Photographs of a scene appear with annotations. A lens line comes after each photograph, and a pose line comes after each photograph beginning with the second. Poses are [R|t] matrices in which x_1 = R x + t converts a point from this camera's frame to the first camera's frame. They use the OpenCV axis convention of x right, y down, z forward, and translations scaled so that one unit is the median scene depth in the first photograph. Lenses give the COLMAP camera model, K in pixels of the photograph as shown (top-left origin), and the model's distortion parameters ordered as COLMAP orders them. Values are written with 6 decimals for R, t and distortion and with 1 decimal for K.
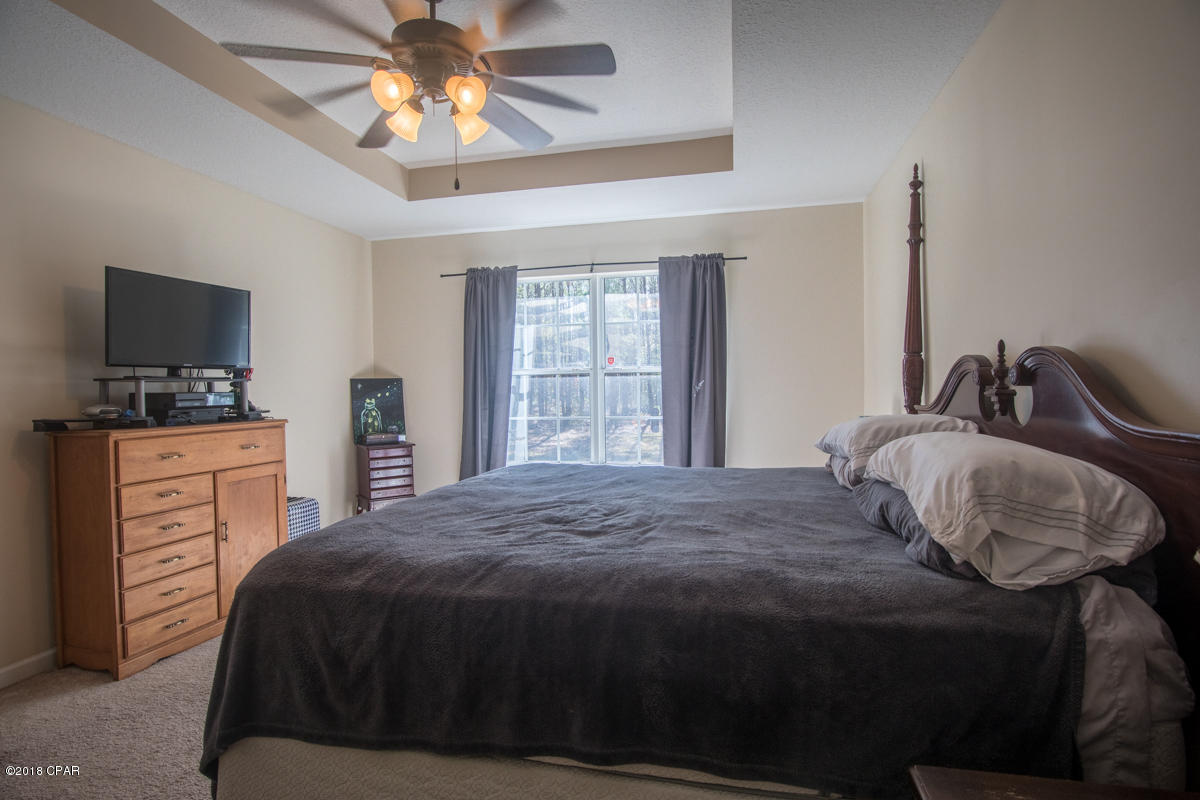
lens RADIAL K [[595.2, 0, 606.2], [0, 595.2, 398.3], [0, 0, 1]] dist [-0.016272, -0.000331]
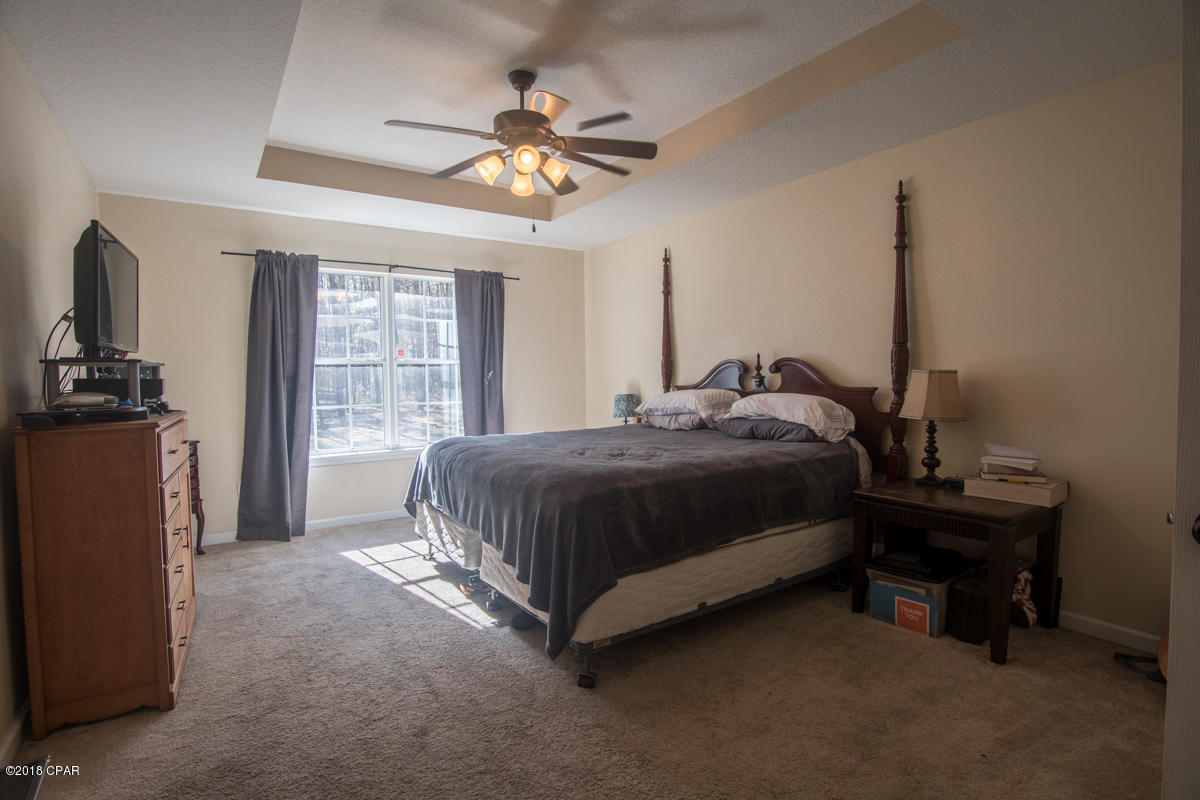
lens RADIAL K [[595.2, 0, 606.2], [0, 595.2, 398.3], [0, 0, 1]] dist [-0.016272, -0.000331]
pose [[0.673476, -0.024361, 0.738808, -0.571890], [0.017481, 0.999702, 0.017029, 0.009825], [-0.739003, 0.001447, 0.673701, -0.034785]]
